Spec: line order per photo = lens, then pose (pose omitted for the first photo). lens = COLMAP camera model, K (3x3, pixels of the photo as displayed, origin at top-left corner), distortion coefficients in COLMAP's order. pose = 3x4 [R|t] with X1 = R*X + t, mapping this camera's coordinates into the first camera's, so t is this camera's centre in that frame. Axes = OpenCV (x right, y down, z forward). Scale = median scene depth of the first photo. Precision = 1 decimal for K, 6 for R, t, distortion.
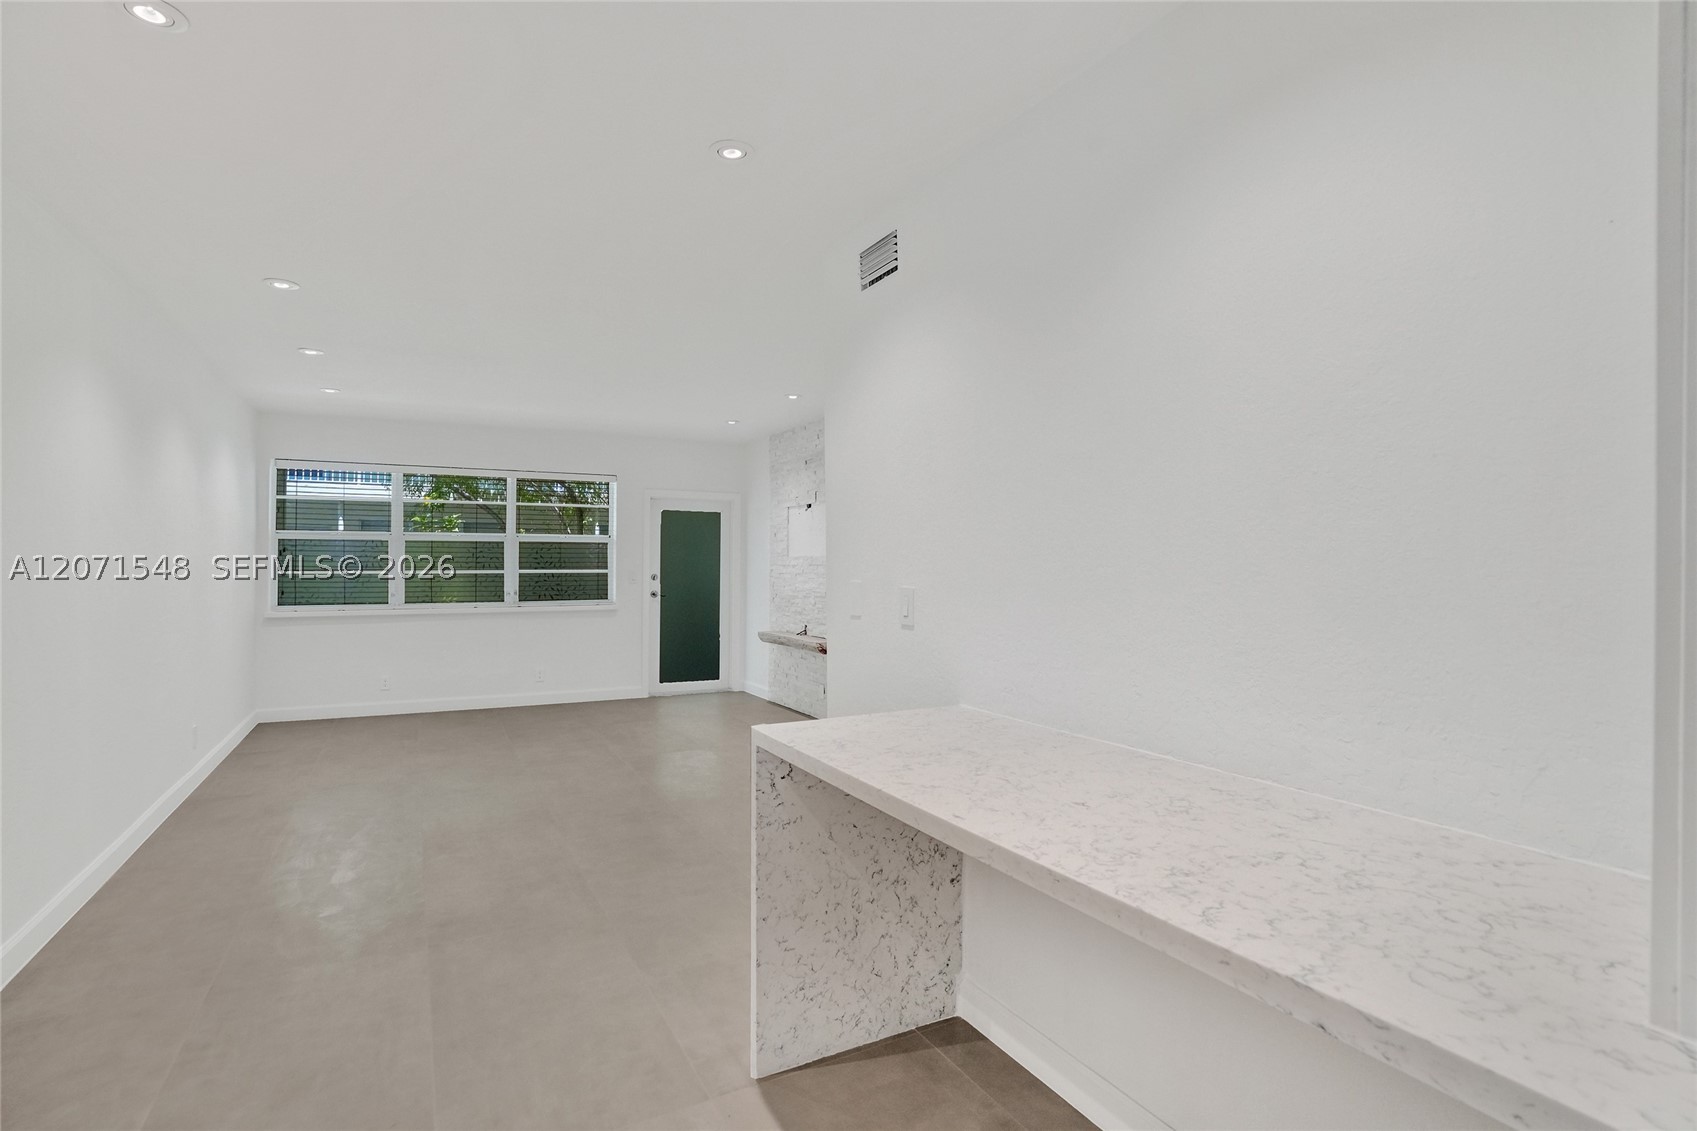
lens RADIAL K [[812.6, 0, 836.7], [0, 812.6, 555.9], [0, 0, 1]] dist [-0.036836, 0.007898]
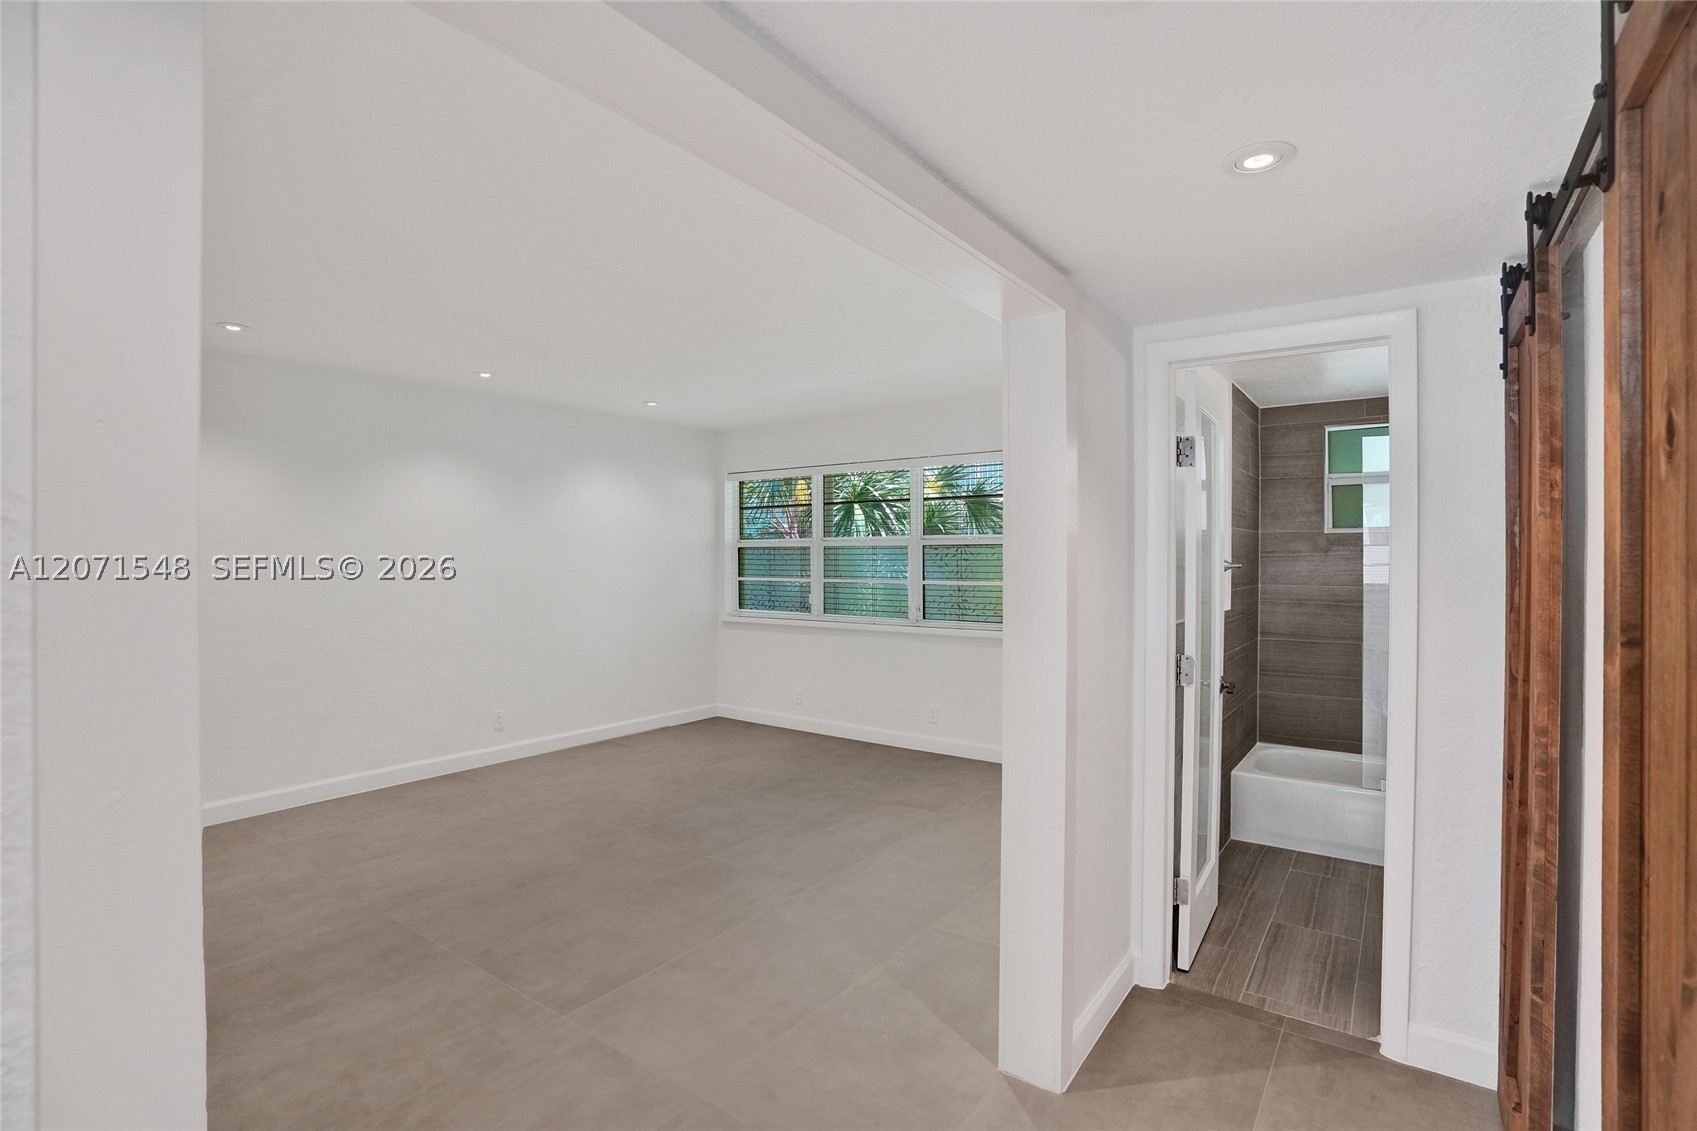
lens RADIAL K [[812.6, 0, 847.7], [0, 812.6, 561.5], [0, 0, 1]] dist [-0.036836, 0.007898]
pose [[0.426369, 0.000188, -0.904549, 0.308633], [0.004626, 0.999986, 0.002389, -0.003943], [0.904537, -0.005203, 0.426362, 0.588873]]
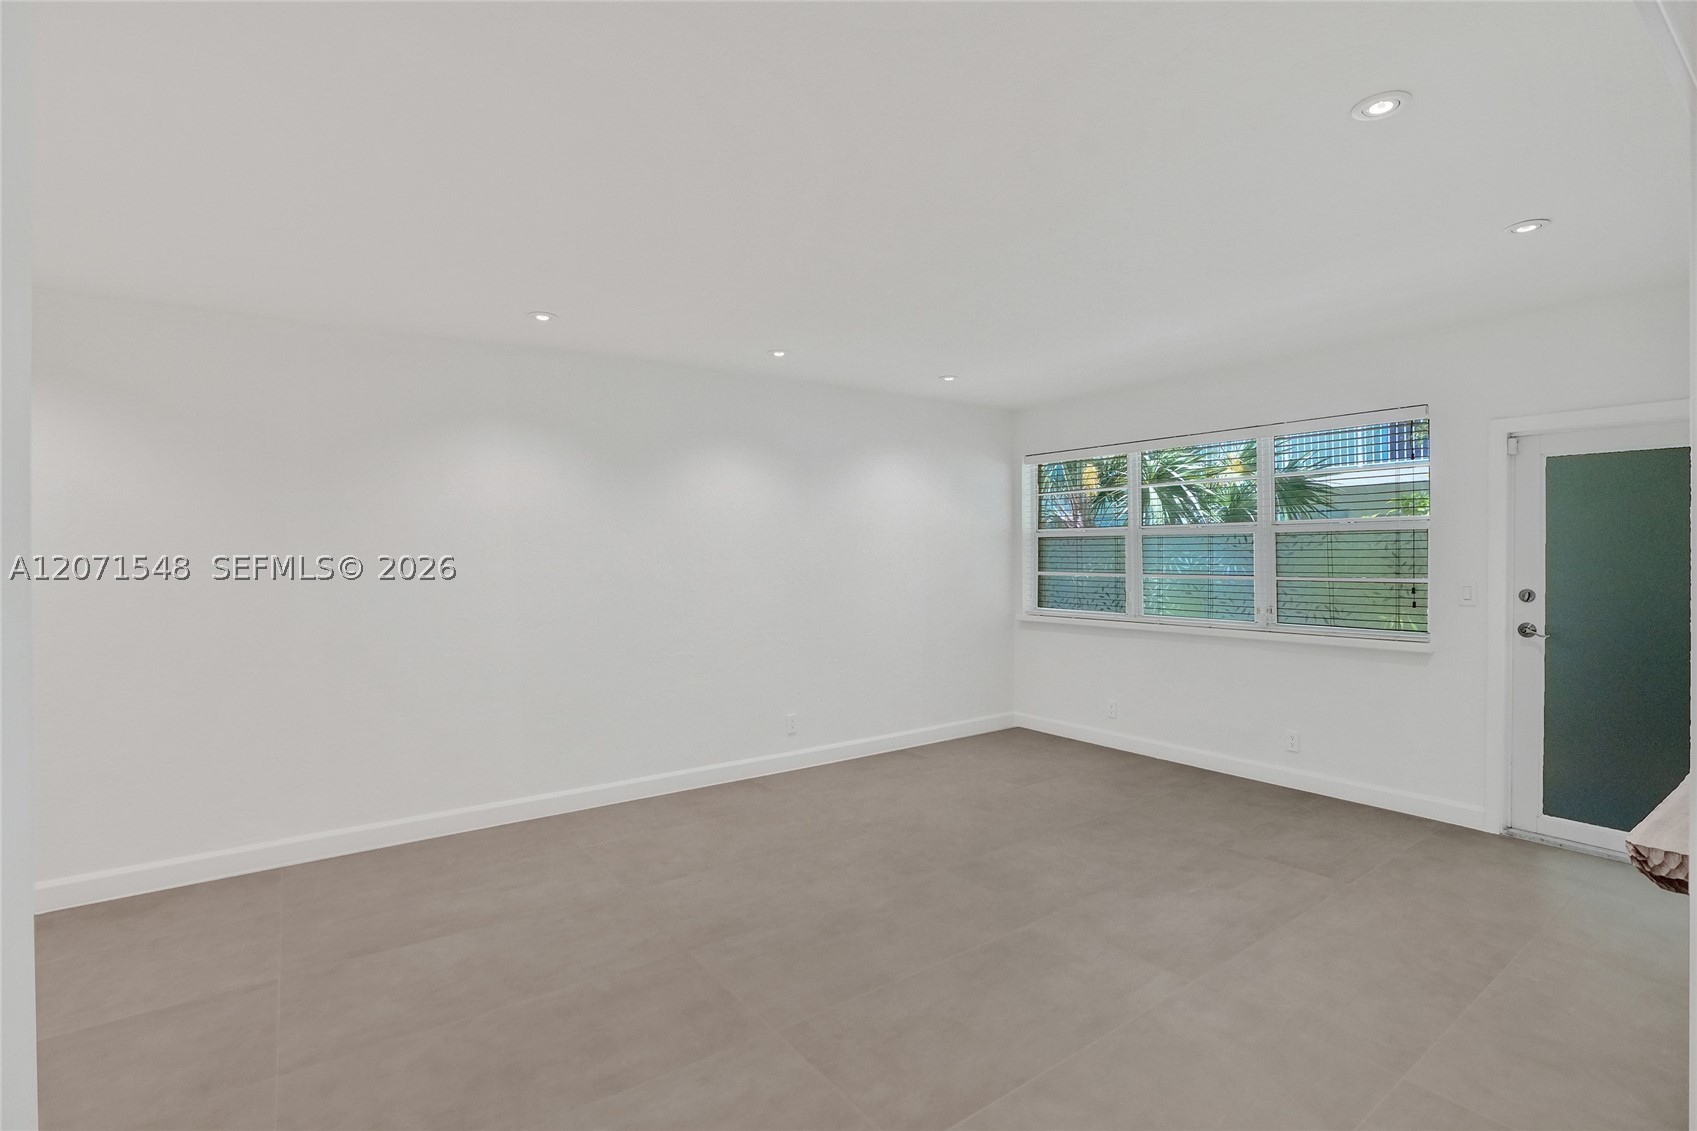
lens RADIAL K [[812.6, 0, 859.0], [0, 812.6, 546.0], [0, 0, 1]] dist [-0.036836, 0.007898]
pose [[0.141368, -0.011022, -0.989896, 0.208257], [0.013012, 0.999872, -0.009275, -0.005061], [0.989872, -0.011569, 0.141493, 0.573965]]
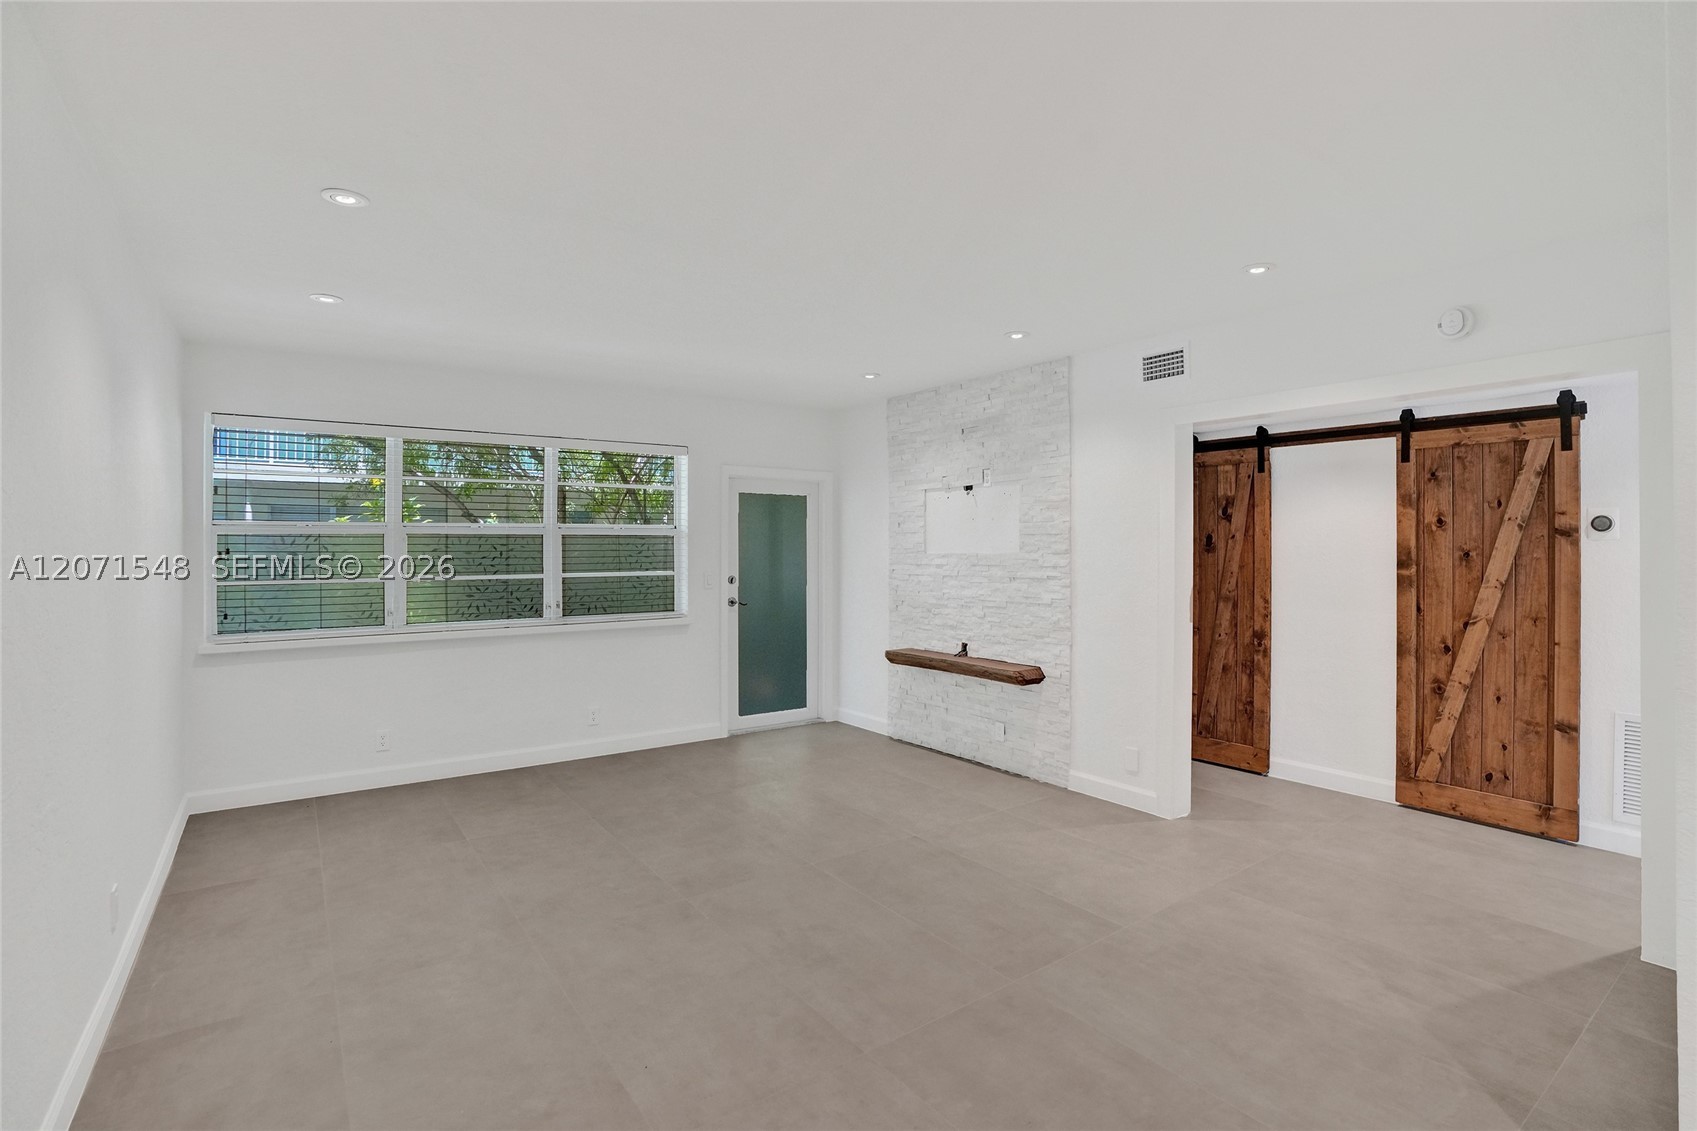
lens RADIAL K [[812.6, 0, 852.1], [0, 812.6, 555.4], [0, 0, 1]] dist [-0.036836, 0.007898]
pose [[0.988883, -0.006245, 0.148563, -0.243900], [0.003910, 0.999864, 0.016007, -0.009812], [-0.148643, -0.015248, 0.988773, 0.240966]]
